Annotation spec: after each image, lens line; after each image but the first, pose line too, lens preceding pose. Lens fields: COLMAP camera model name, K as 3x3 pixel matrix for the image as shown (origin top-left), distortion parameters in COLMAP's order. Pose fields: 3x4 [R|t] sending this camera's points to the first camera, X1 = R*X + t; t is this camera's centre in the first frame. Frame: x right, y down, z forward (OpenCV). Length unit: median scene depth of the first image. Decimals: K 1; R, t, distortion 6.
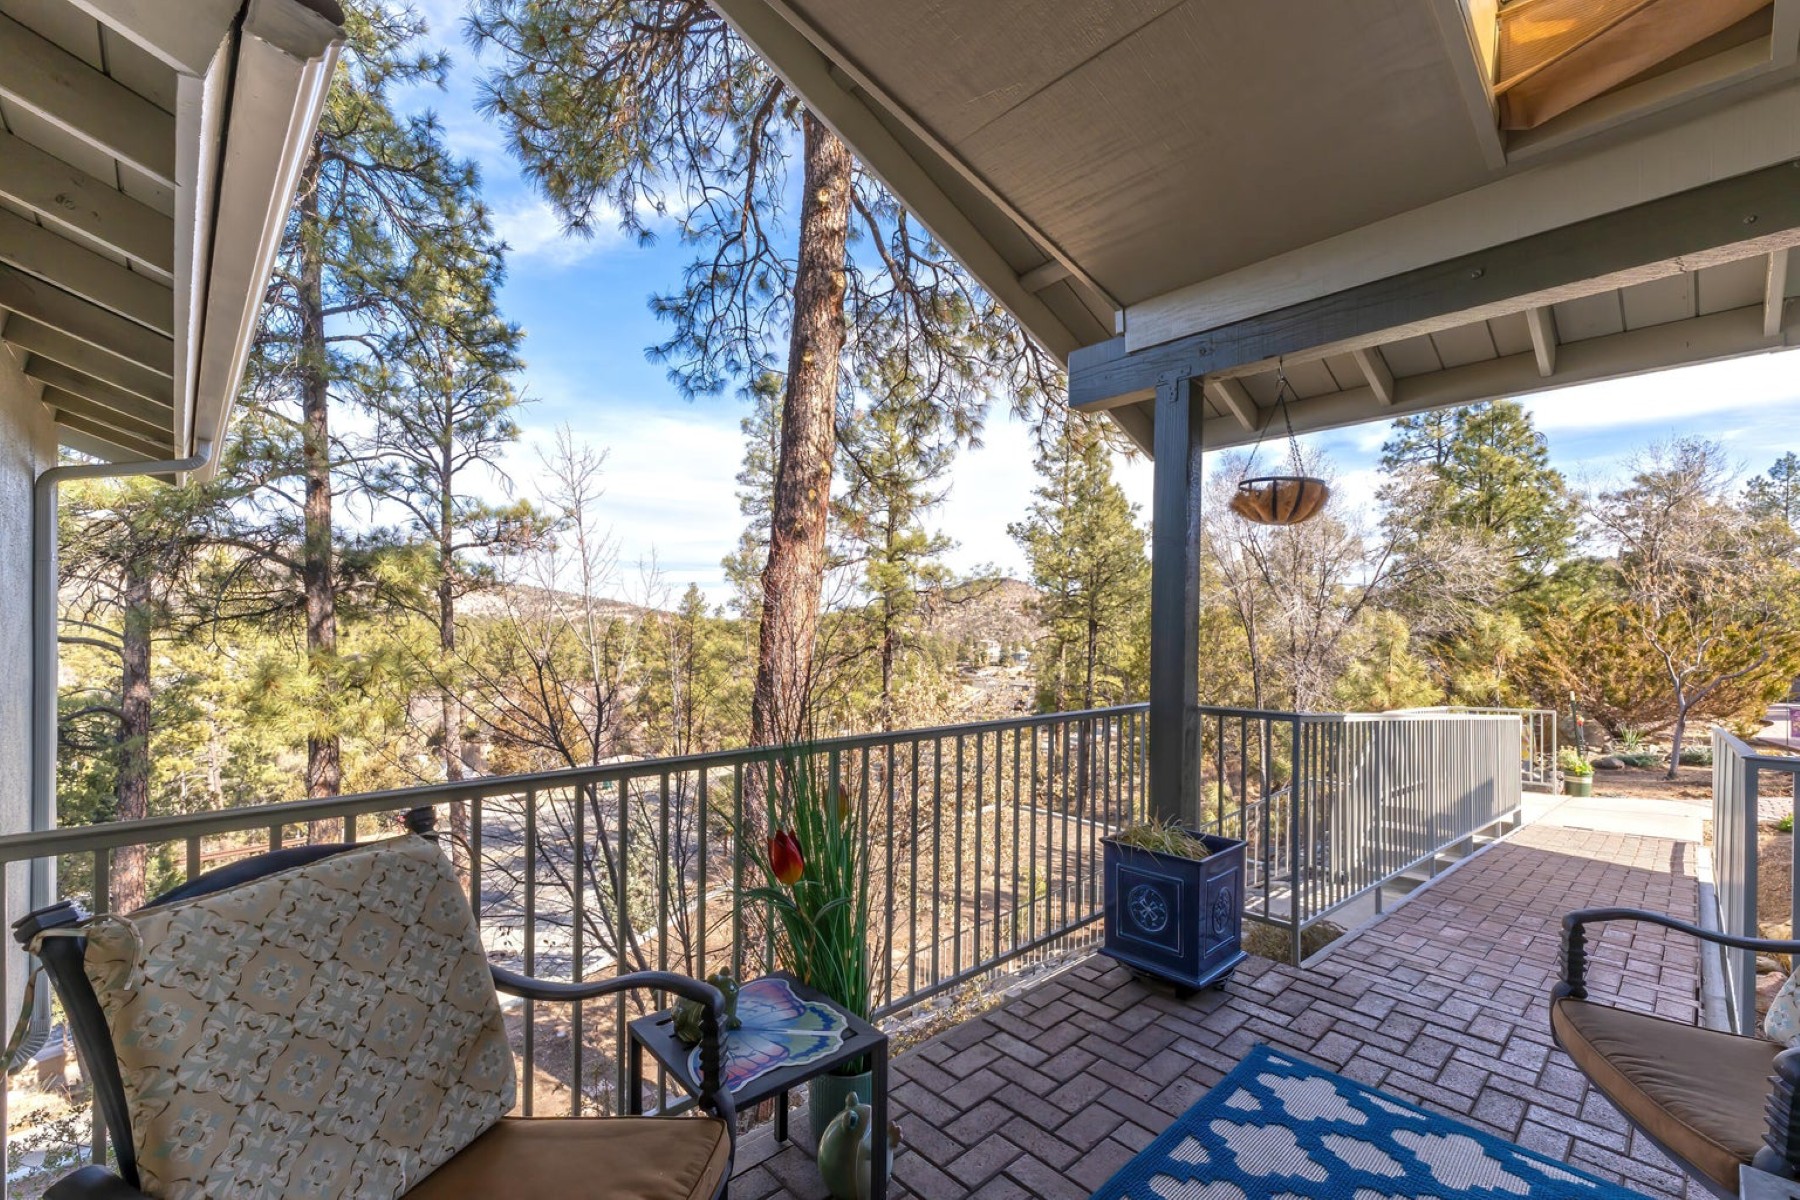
lens RADIAL K [[762.1, 0, 907.9], [0, 762.1, 639.0], [0, 0, 1]] dist [0.003765, 0.000524]
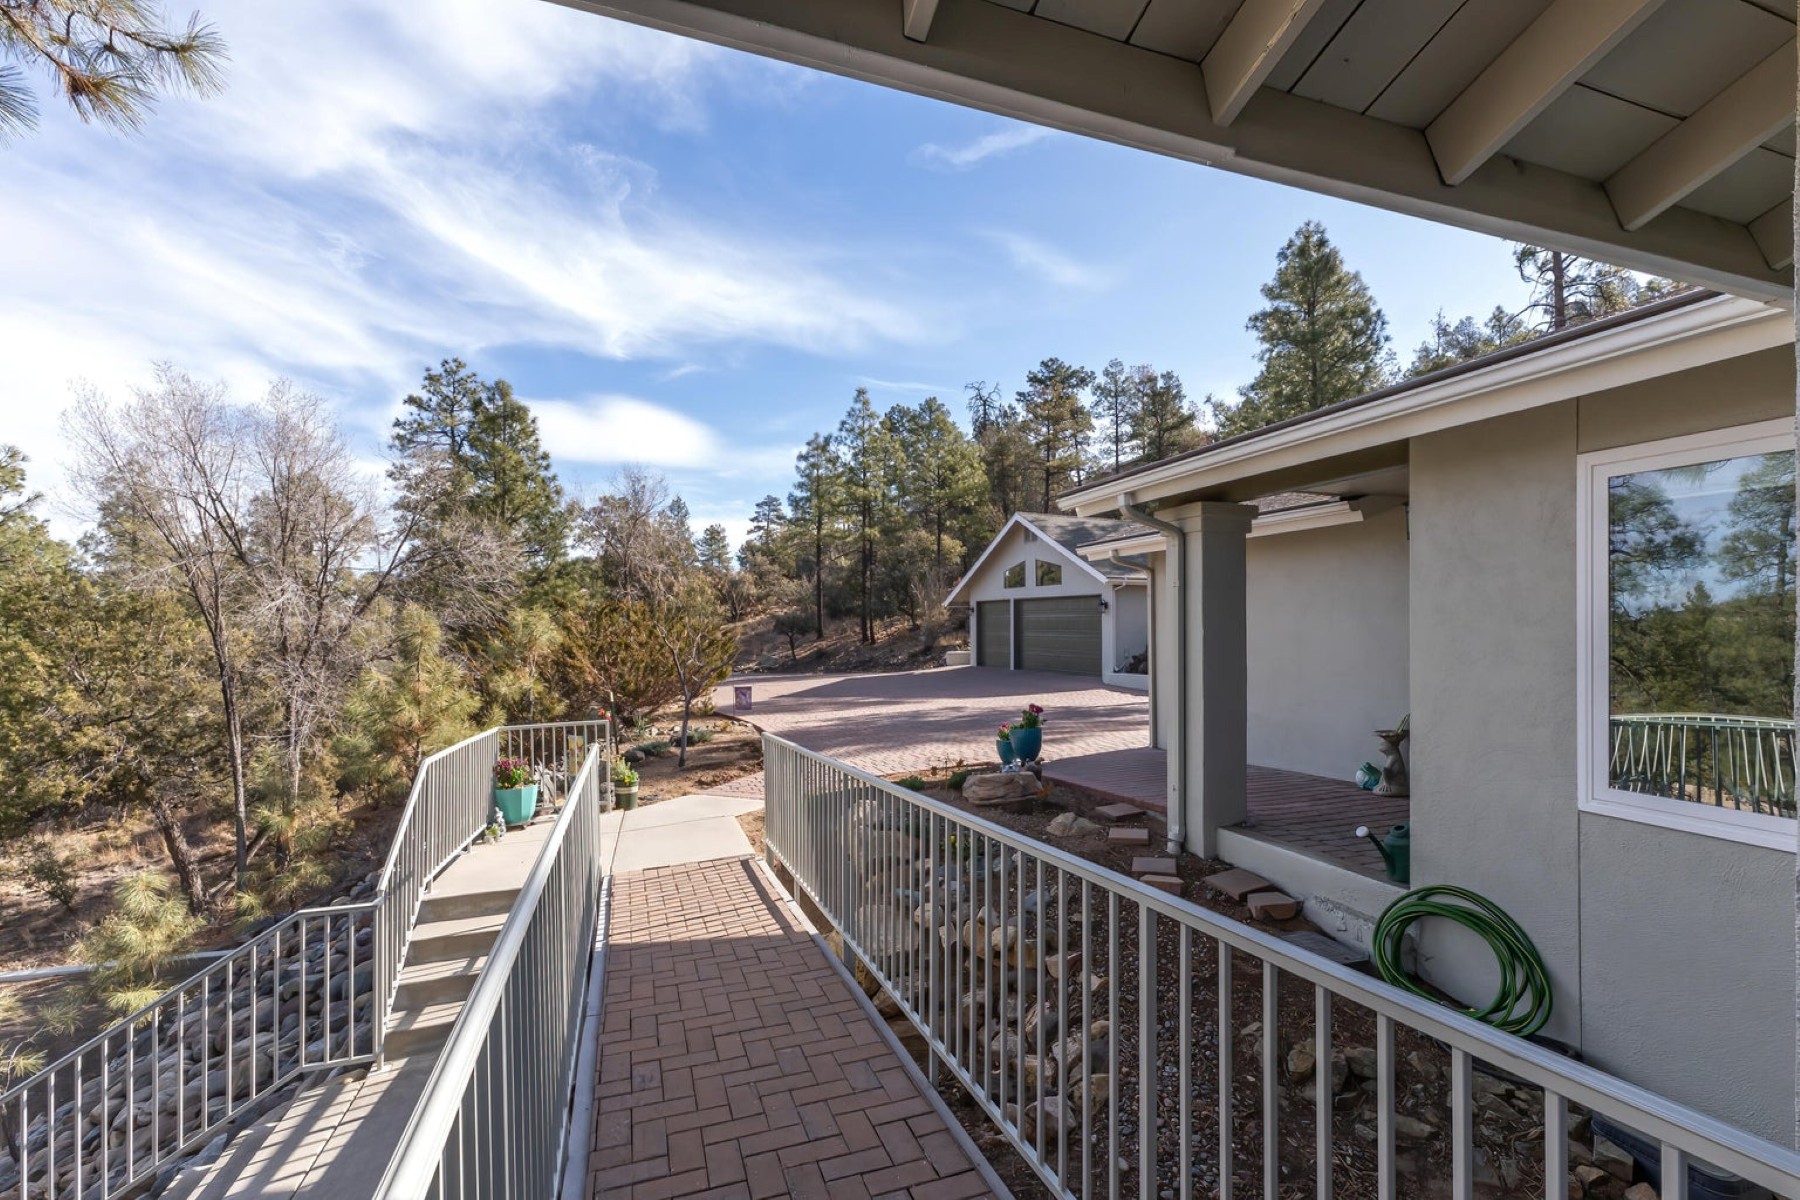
lens RADIAL K [[762.1, 0, 905.6], [0, 762.1, 632.0], [0, 0, 1]] dist [0.003765, 0.000524]
pose [[0.412436, -0.017198, 0.910824, 0.055999], [0.011705, 0.999839, 0.013578, -0.006109], [-0.910911, 0.005061, 0.412571, 0.100476]]
